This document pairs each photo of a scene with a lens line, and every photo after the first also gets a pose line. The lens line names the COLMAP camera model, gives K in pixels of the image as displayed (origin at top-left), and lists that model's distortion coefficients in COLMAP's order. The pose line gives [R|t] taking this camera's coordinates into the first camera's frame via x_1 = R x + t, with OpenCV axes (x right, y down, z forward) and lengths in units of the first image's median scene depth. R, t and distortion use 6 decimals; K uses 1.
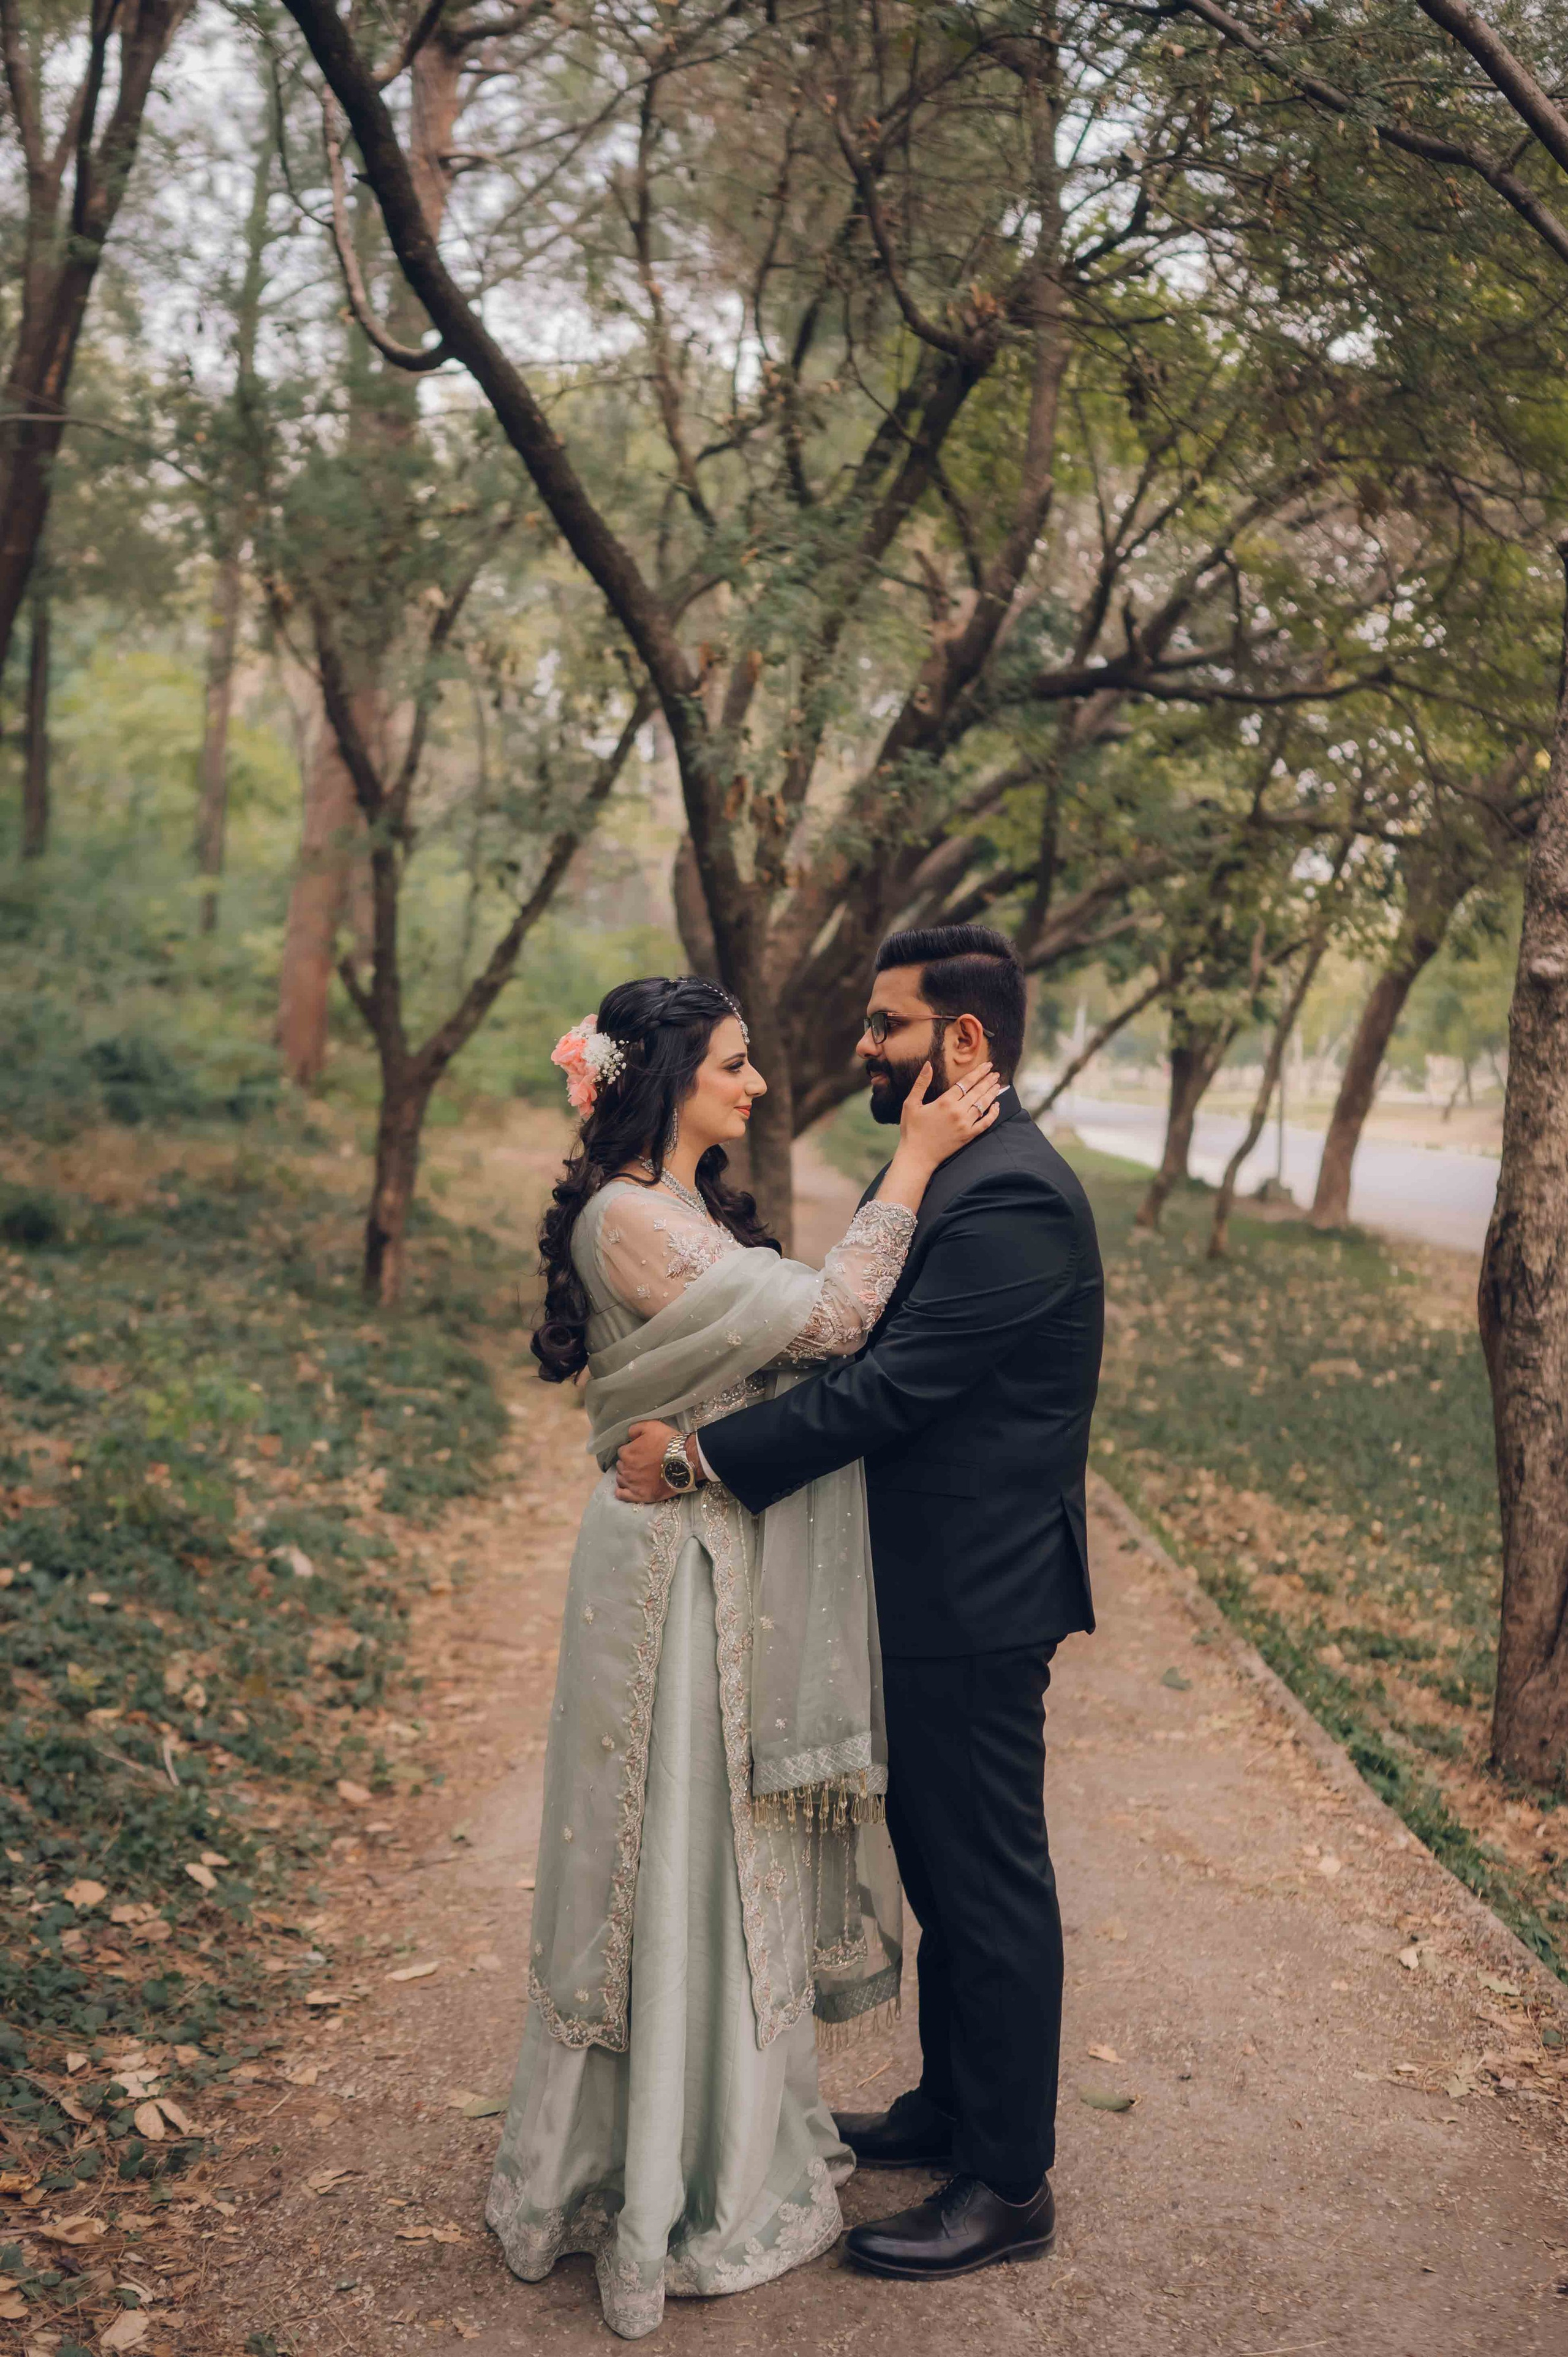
lens RADIAL K [[2339.2, 0, 778.7], [0, 2339.2, 1150.8], [0, 0, 1]] dist [0.001382, 0.004014]
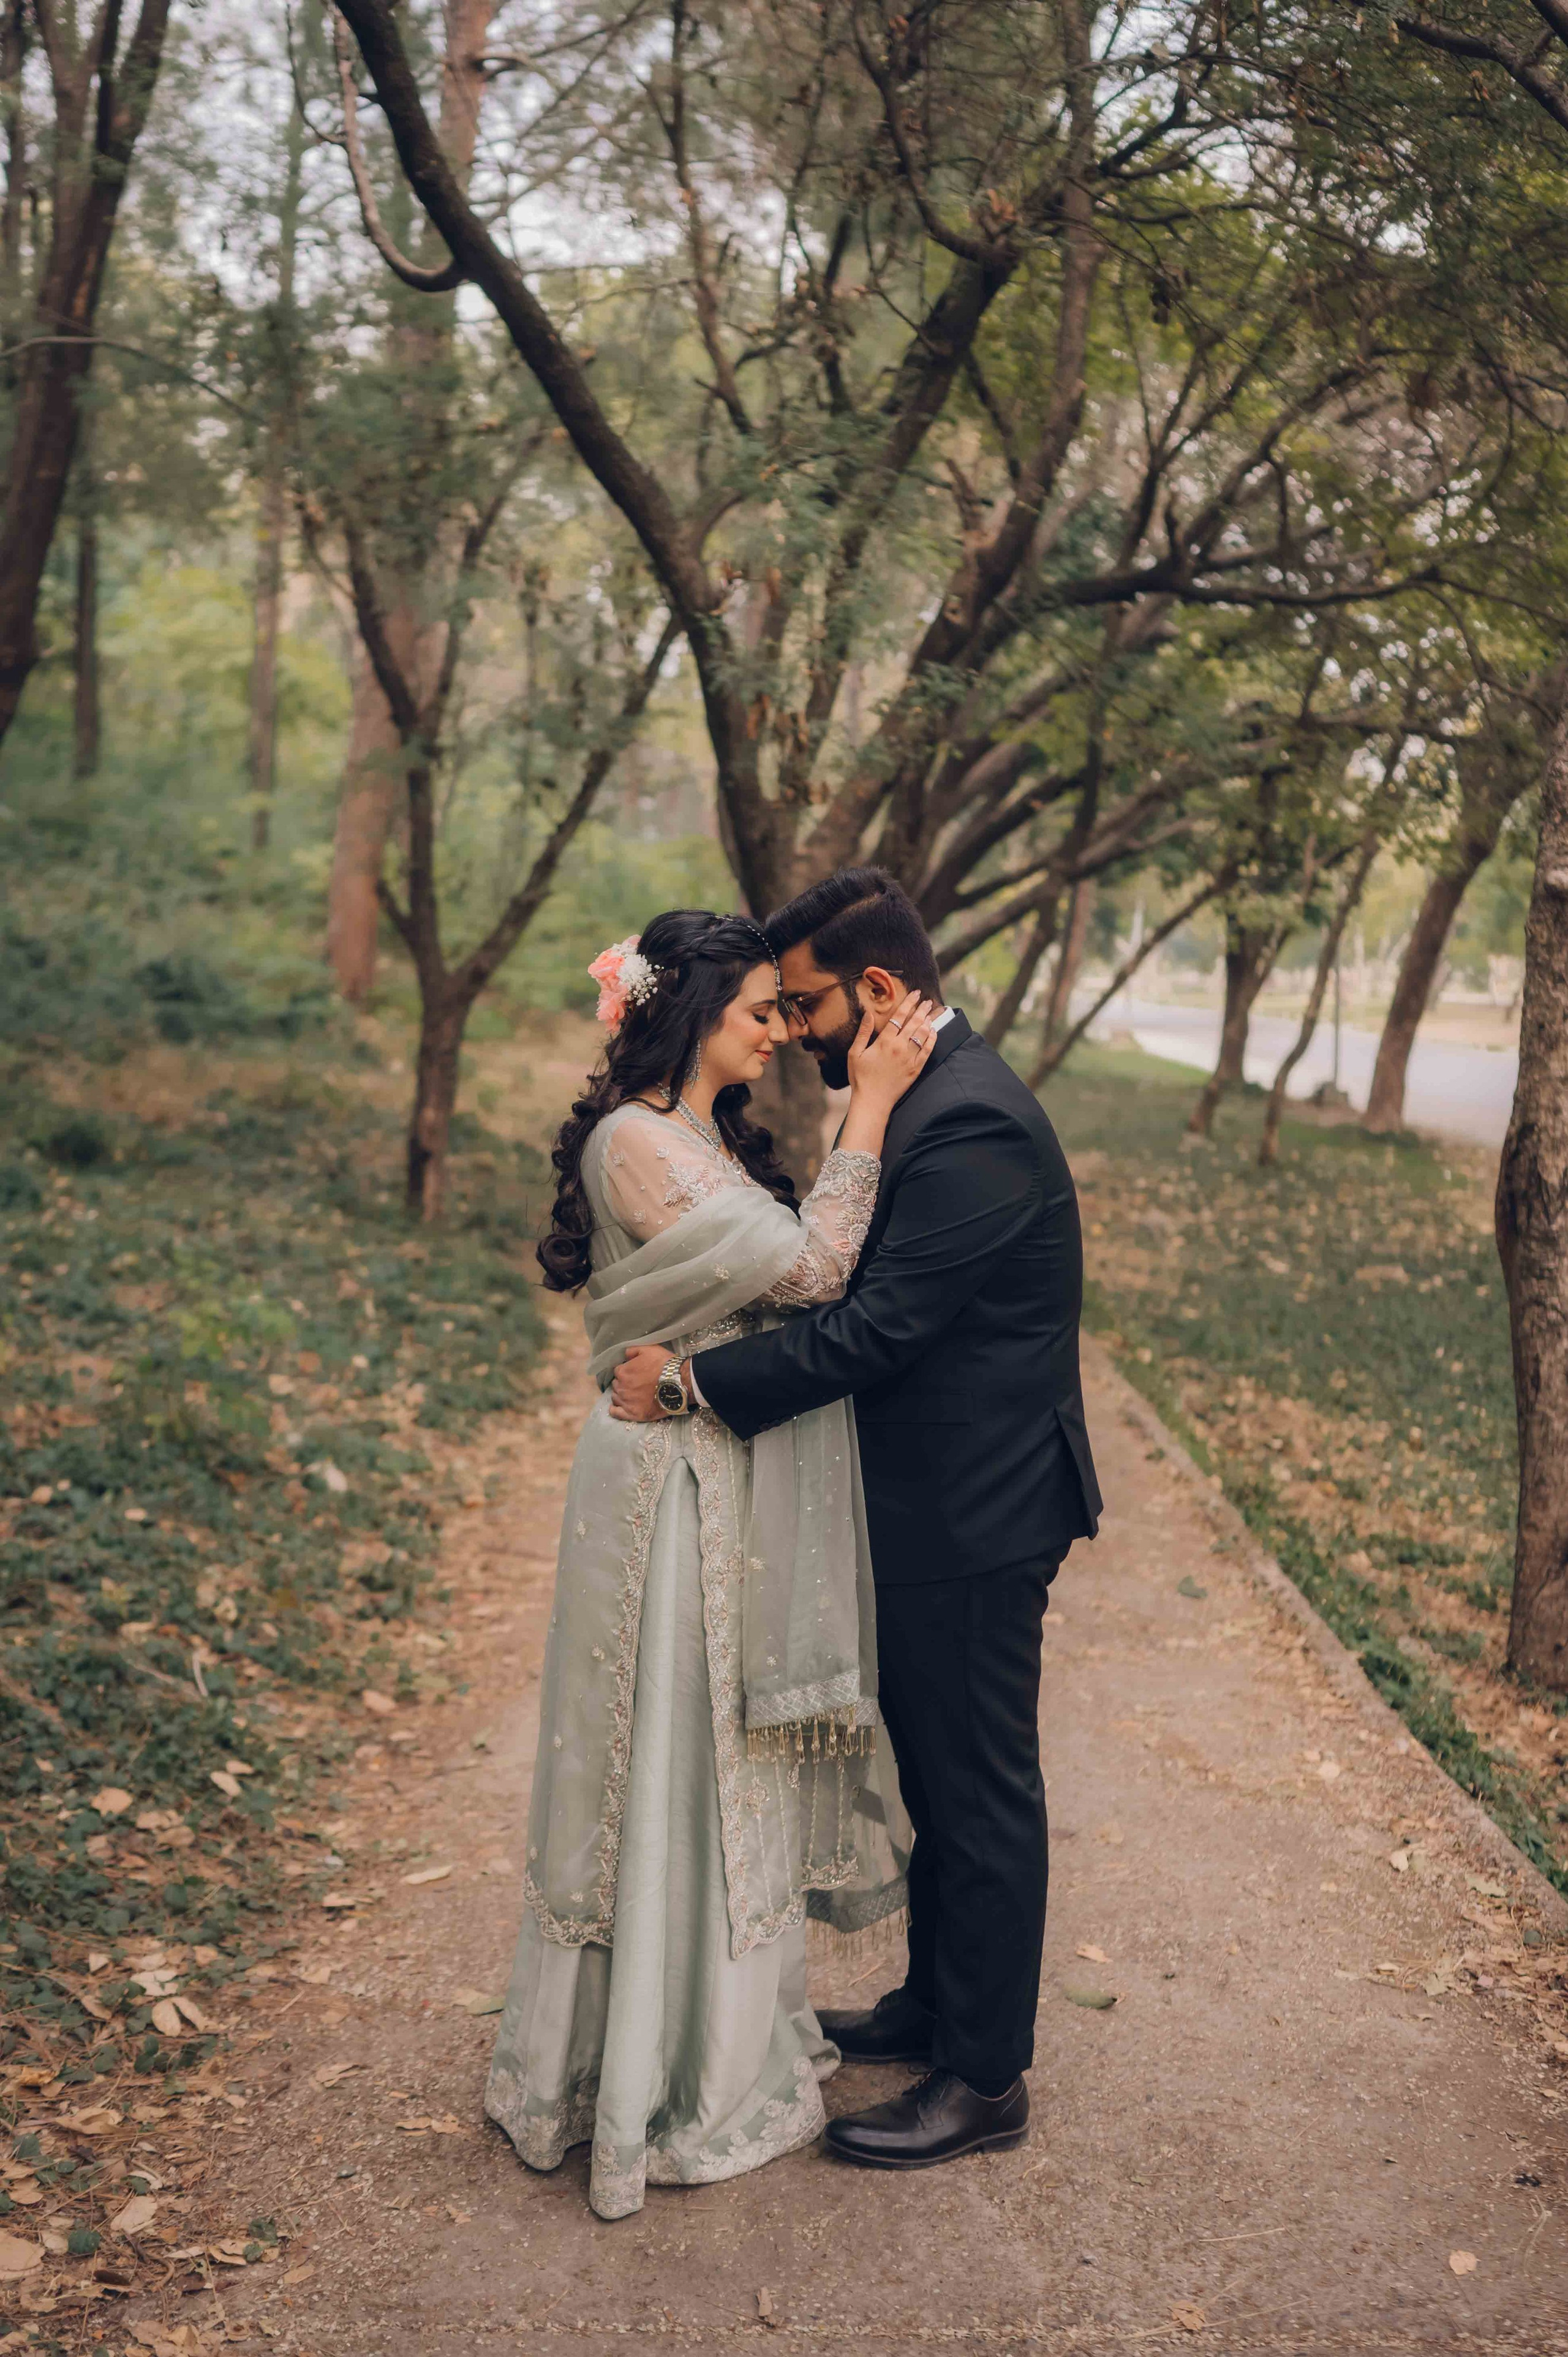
lens RADIAL K [[2339.2, 0, 778.7], [0, 2339.2, 1150.8], [0, 0, 1]] dist [0.001382, 0.004014]
pose [[0.999591, -0.009782, -0.026882, 0.010267], [0.010841, 0.999159, 0.039549, -0.002823], [0.026472, -0.039824, 0.998856, -0.005429]]
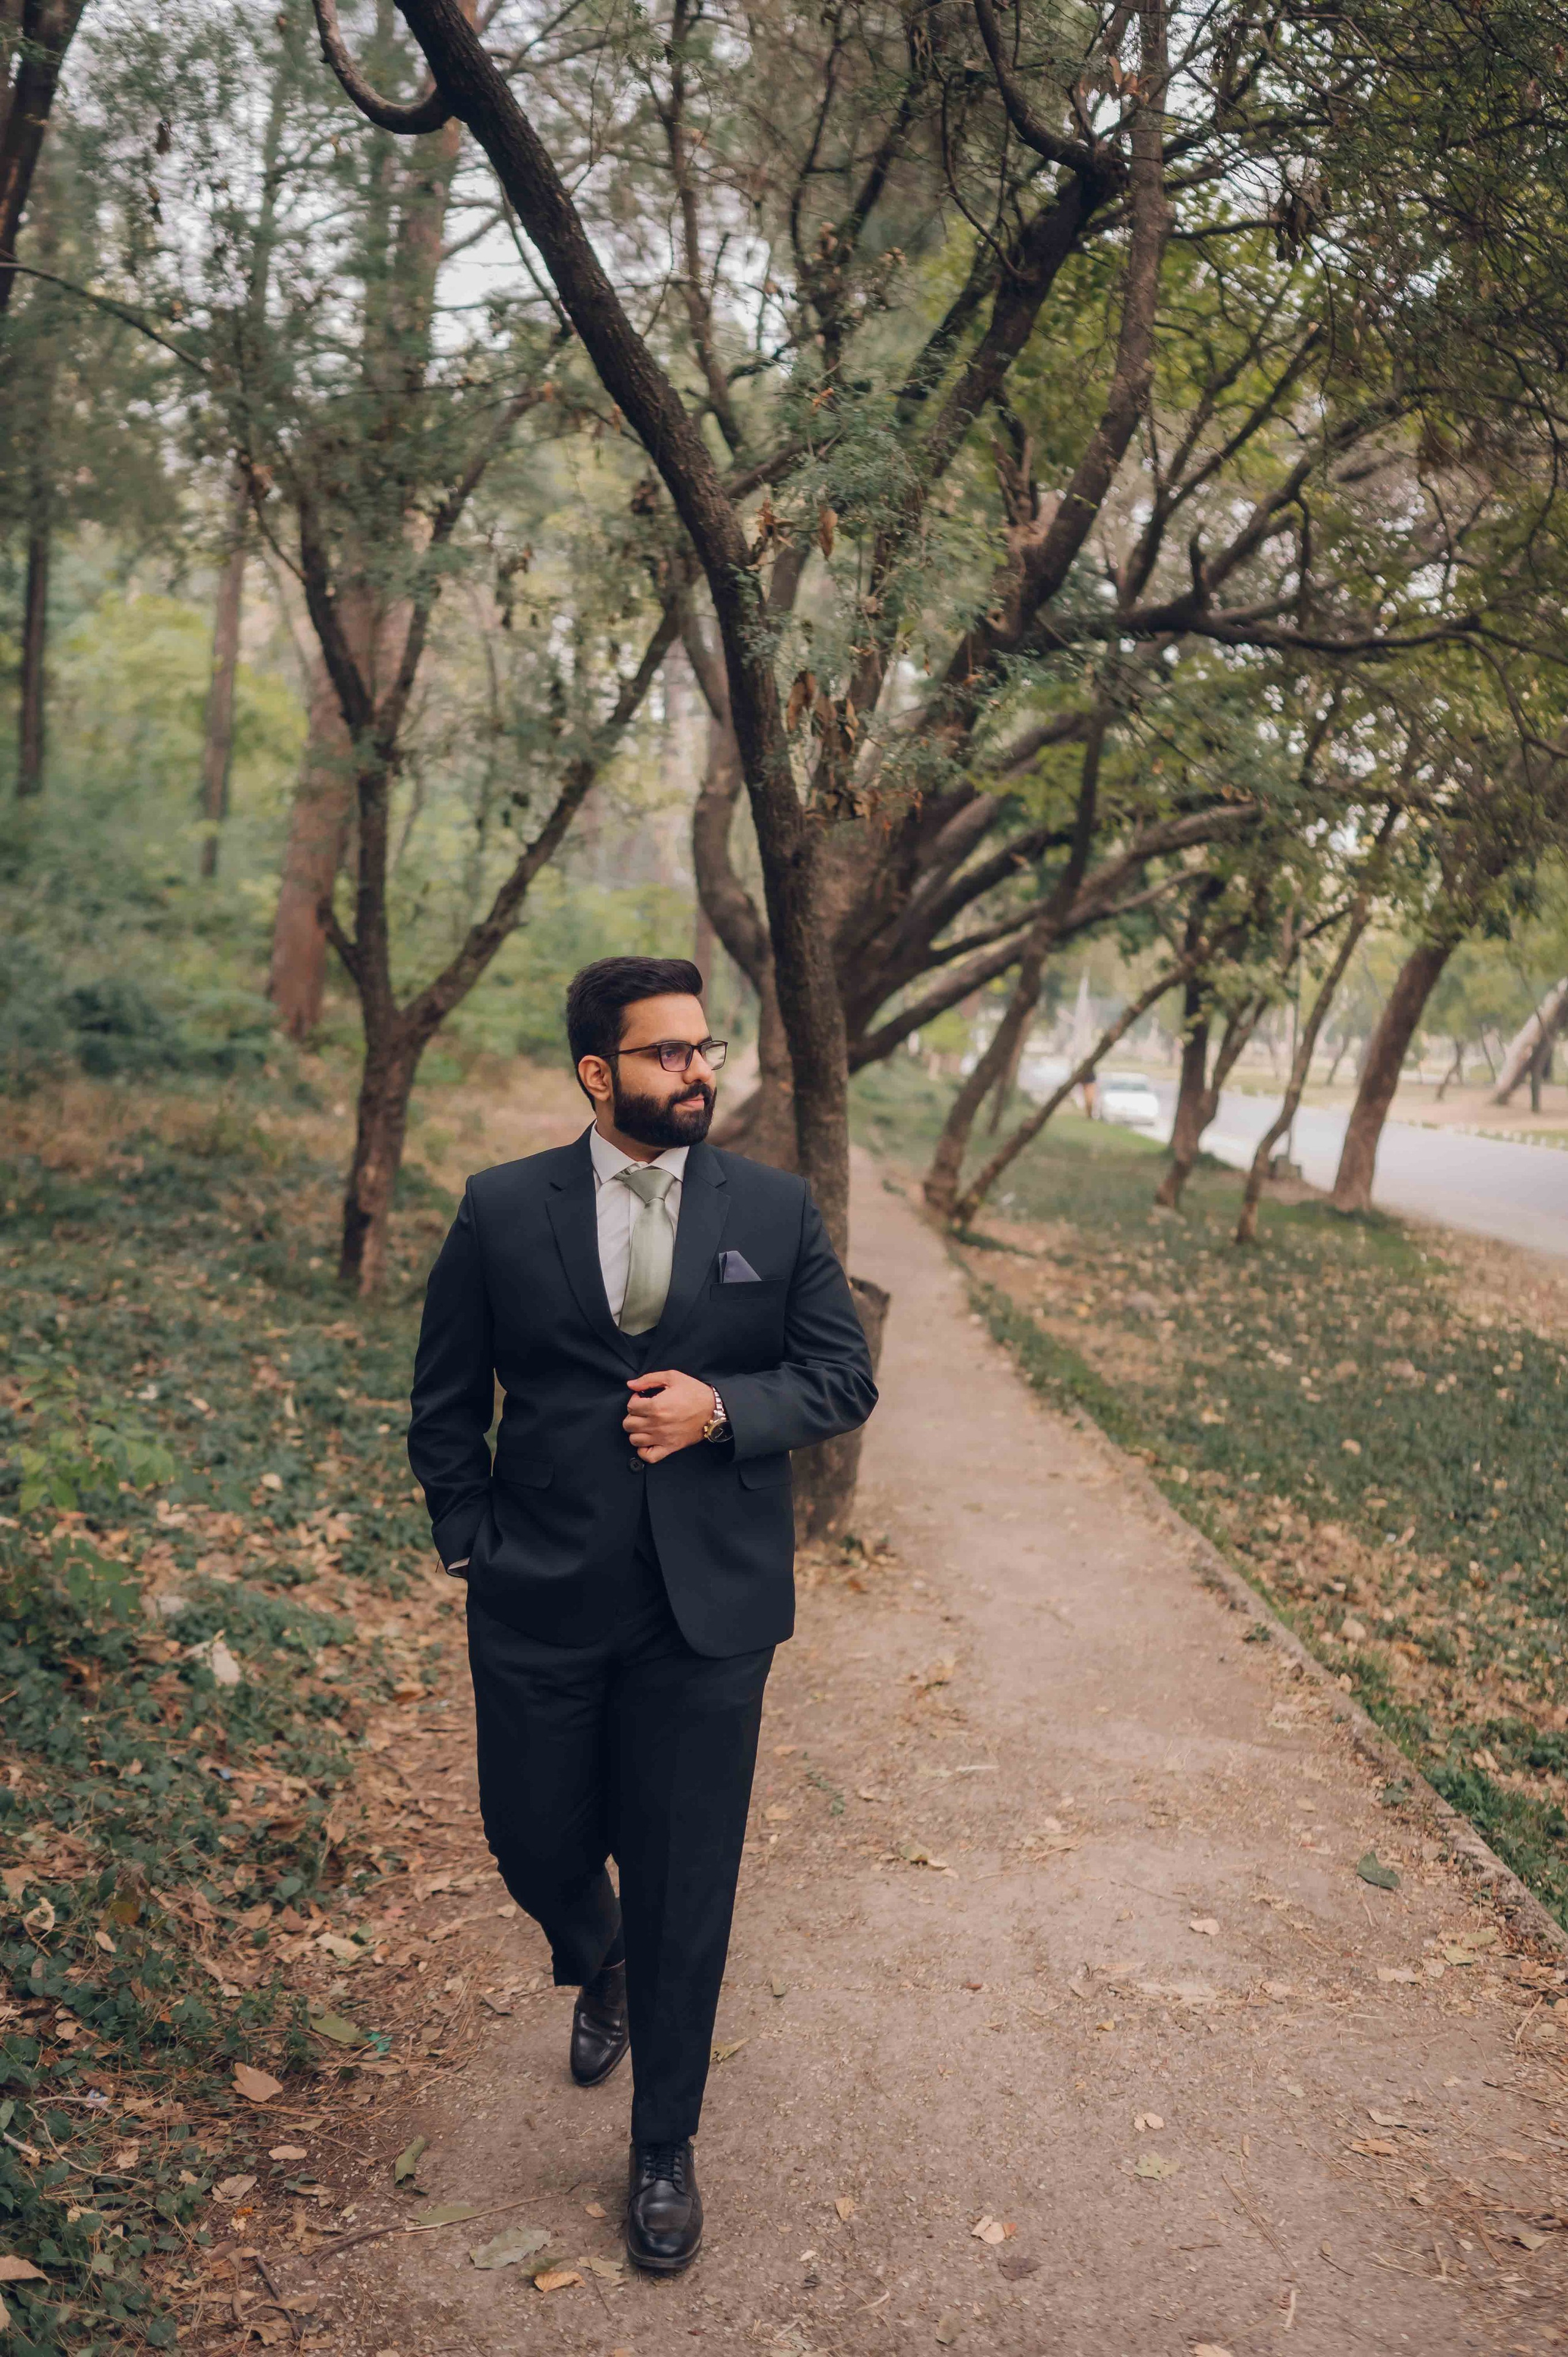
lens RADIAL K [[2240.8, 0, 784.0], [0, 2240.8, 1178.5], [0, 0, 1]] dist [-0.007578, 0.005680]
pose [[0.999692, 0.024097, 0.005966, -0.015567], [-0.024270, 0.999235, 0.030673, -0.007002], [-0.005223, -0.030808, 0.999512, 0.148558]]
